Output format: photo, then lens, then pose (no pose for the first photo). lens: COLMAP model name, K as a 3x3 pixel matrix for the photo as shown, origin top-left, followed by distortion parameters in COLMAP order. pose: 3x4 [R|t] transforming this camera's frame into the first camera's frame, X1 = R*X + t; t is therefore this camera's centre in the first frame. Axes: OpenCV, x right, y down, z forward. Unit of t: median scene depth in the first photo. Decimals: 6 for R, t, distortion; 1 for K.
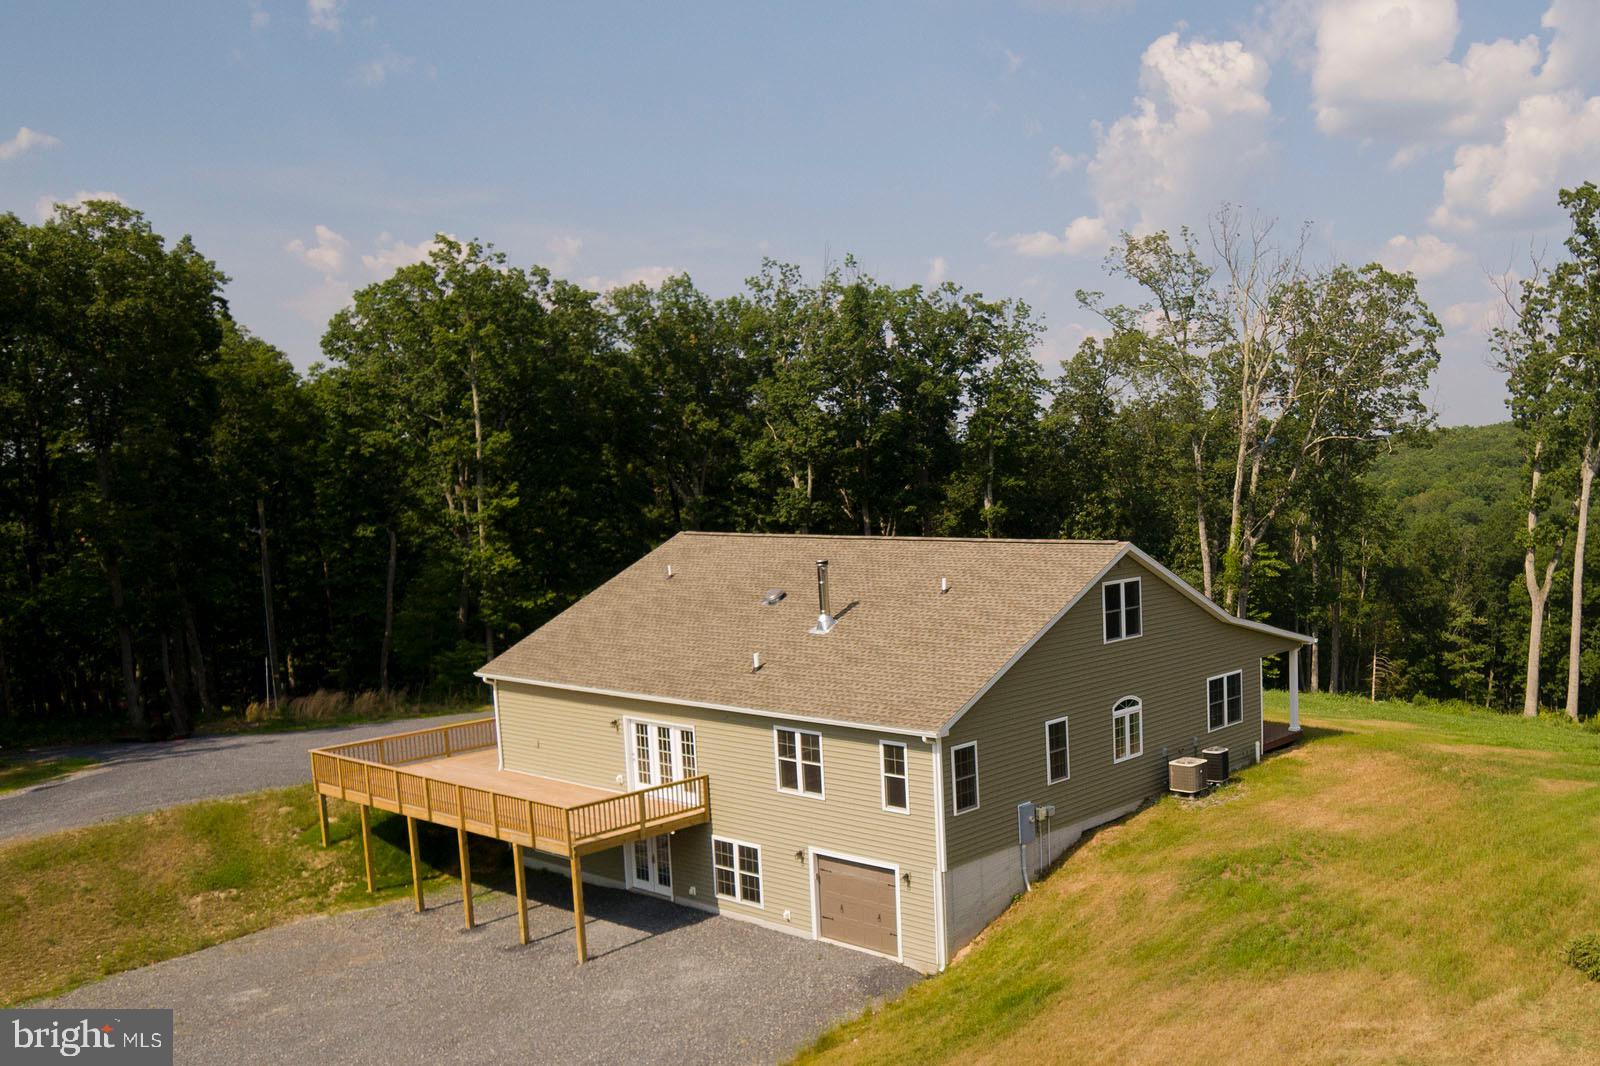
lens RADIAL K [[1413.9, 0, 1080.6], [0, 1413.9, 664.3], [0, 0, 1]] dist [0.110731, -0.174313]
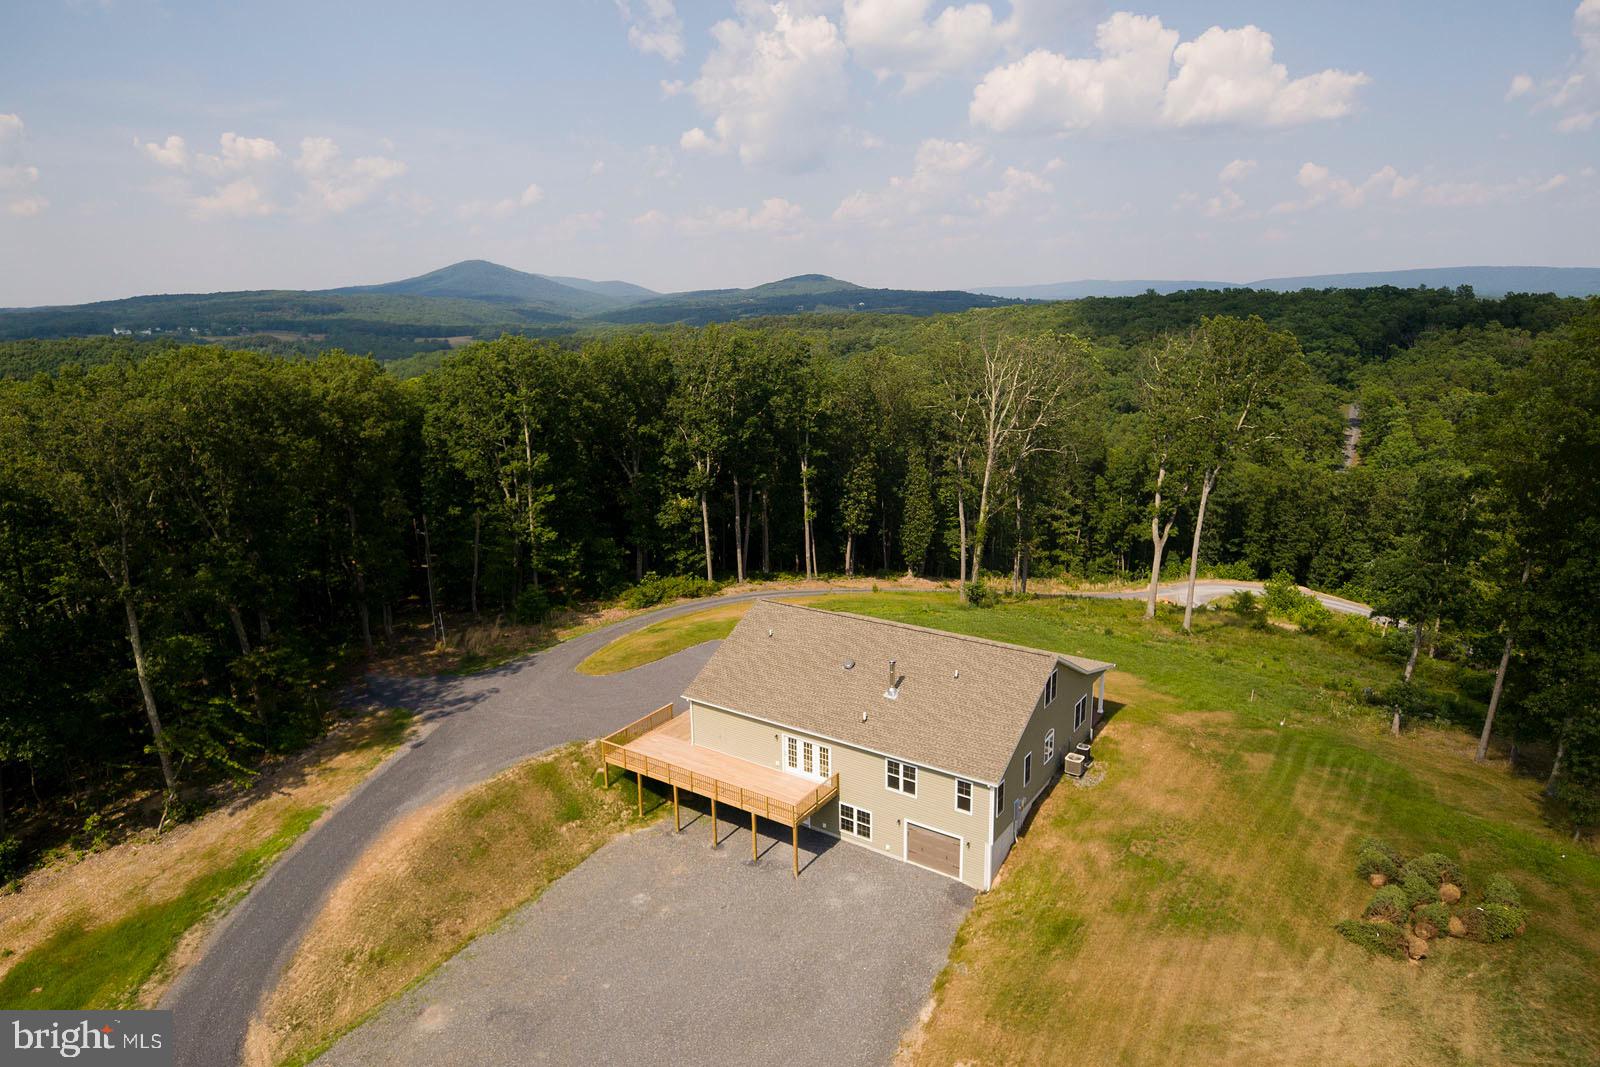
lens RADIAL K [[987.9, 0, 751.8], [0, 987.9, 552.2], [0, 0, 1]] dist [0.129559, -0.154115]
pose [[0.999285, -0.006650, 0.037211, -0.419196], [0.002128, 0.992738, 0.120280, -0.380275], [-0.037741, -0.120115, 0.992042, -0.315911]]
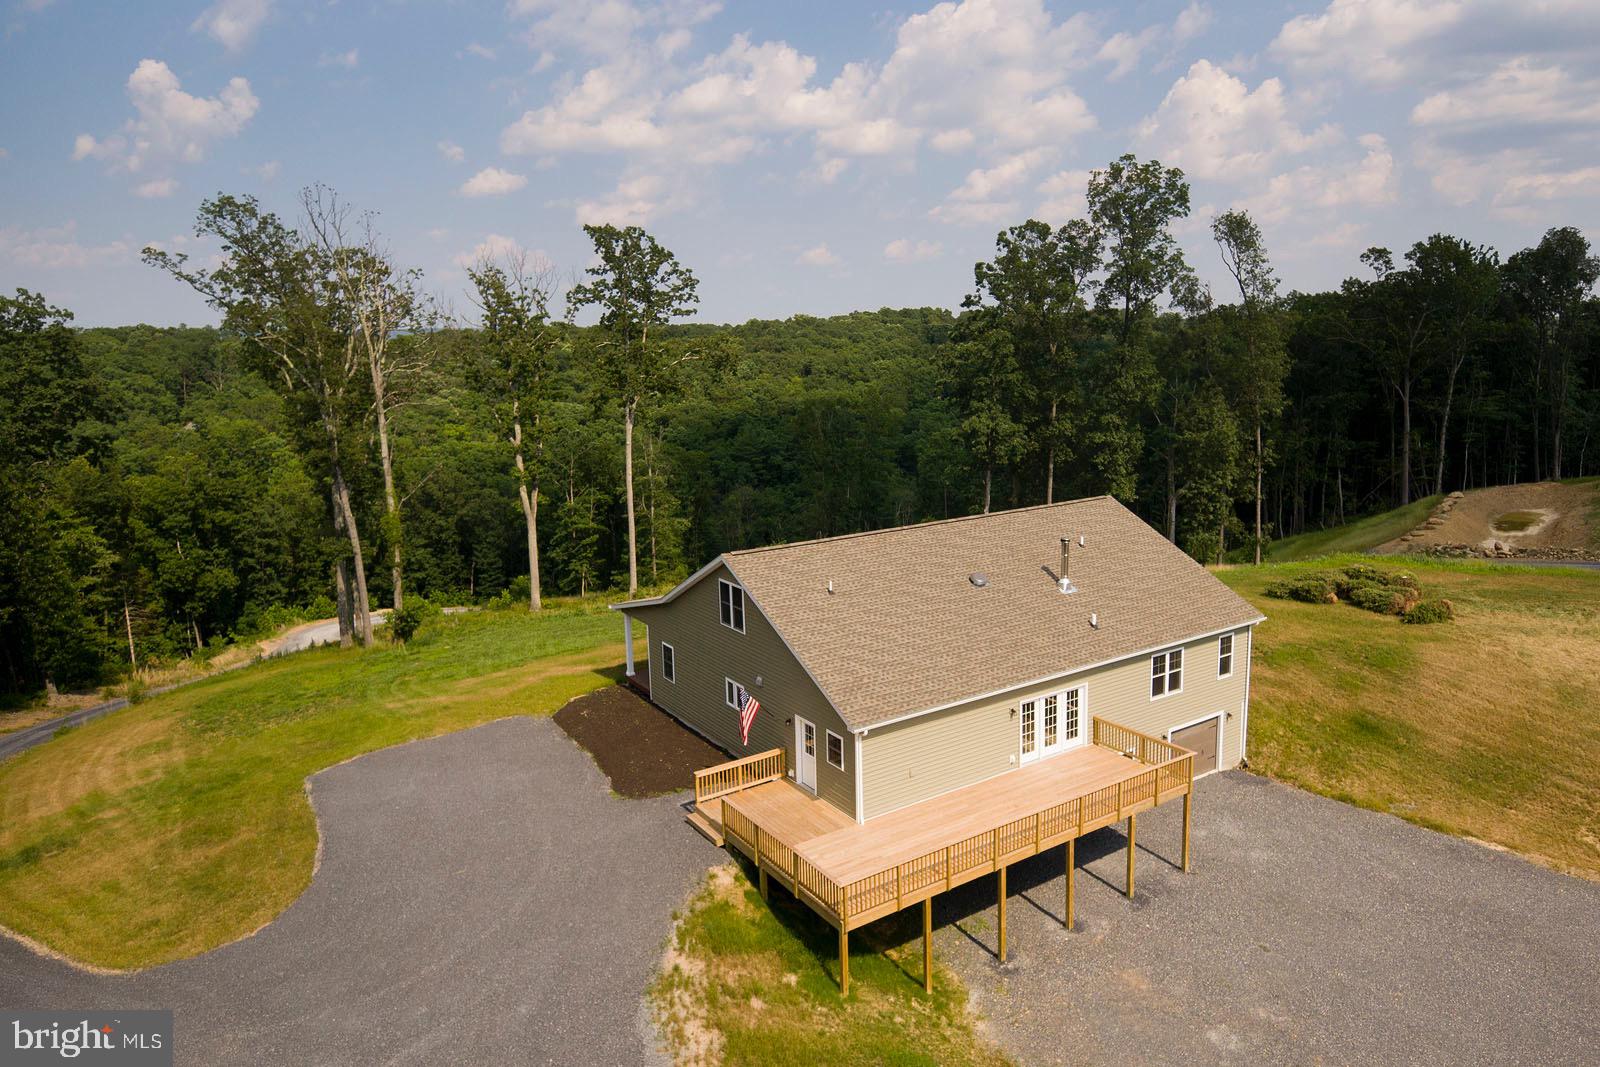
lens RADIAL K [[1076.6, 0, 840.0], [0, 1076.6, 526.1], [0, 0, 1]] dist [0.104923, -0.145257]
pose [[0.272220, -0.149503, 0.950550, -1.203742], [0.148936, 0.982498, 0.111875, -0.230251], [-0.950639, 0.111117, 0.289722, 0.895133]]
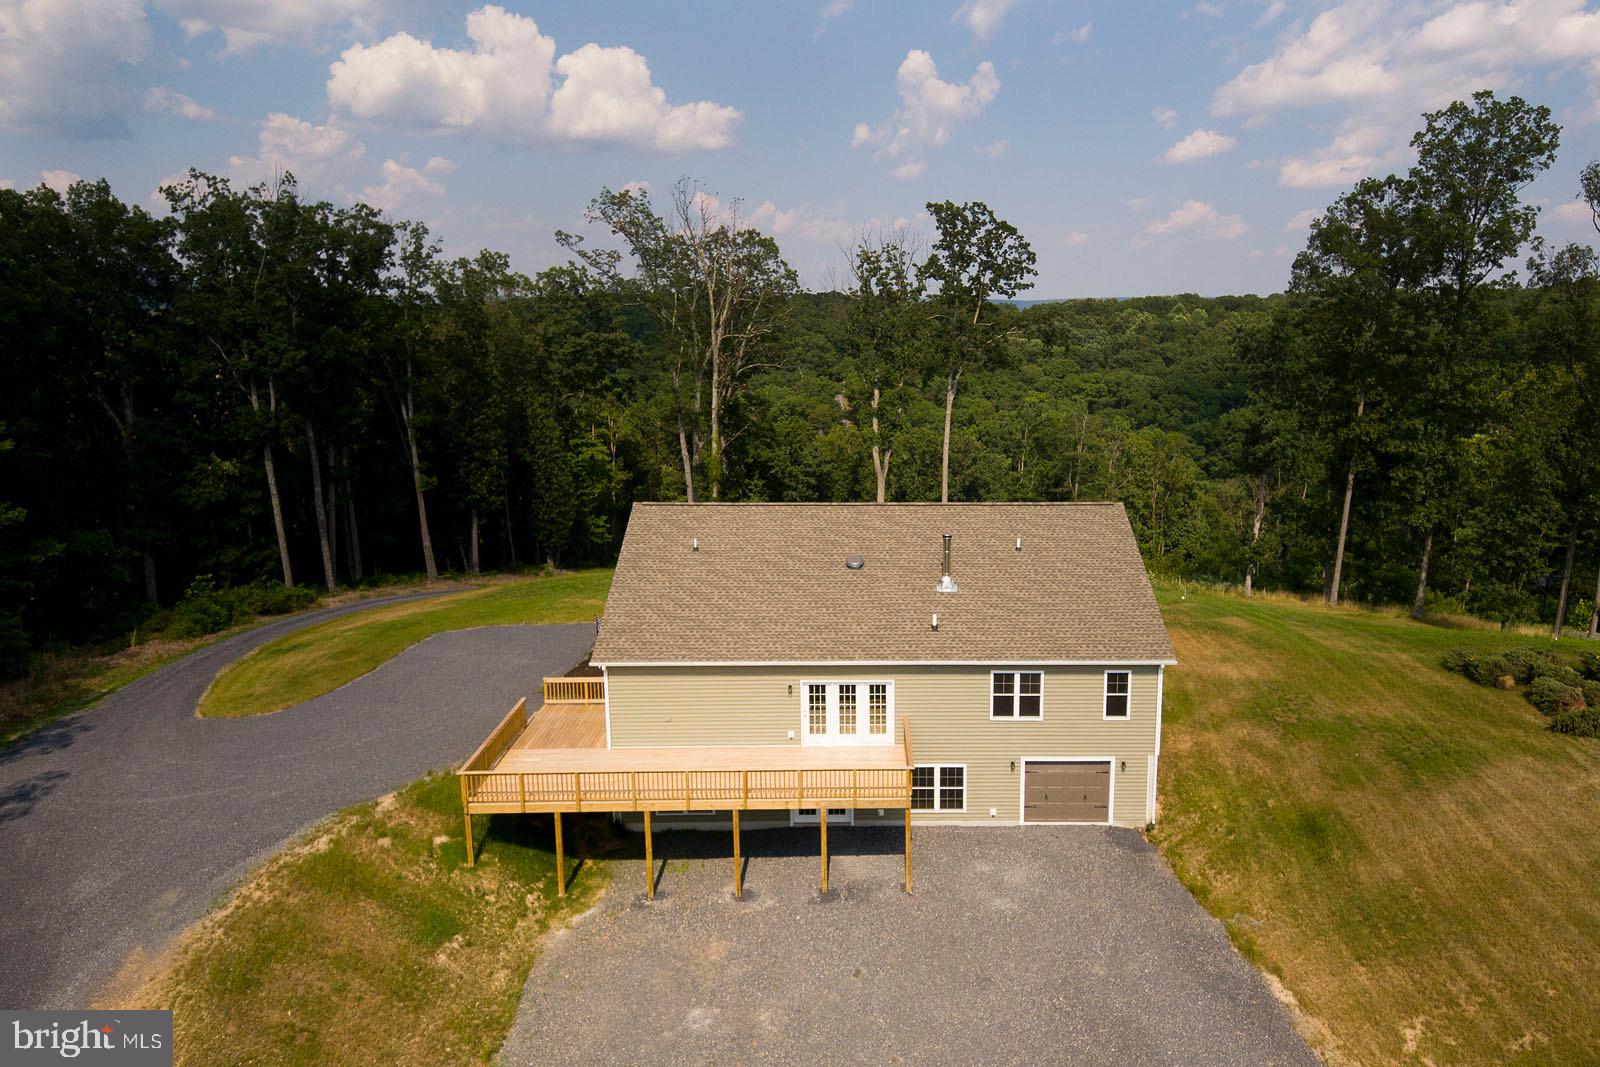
lens RADIAL K [[1111.5, 0, 866.9], [0, 1111.5, 531.3], [0, 0, 1]] dist [0.119604, -0.174352]
pose [[0.773284, -0.095992, 0.626752, -0.860350], [0.065827, 0.995286, 0.071219, -0.151911], [-0.630634, -0.013815, 0.775958, 0.260697]]
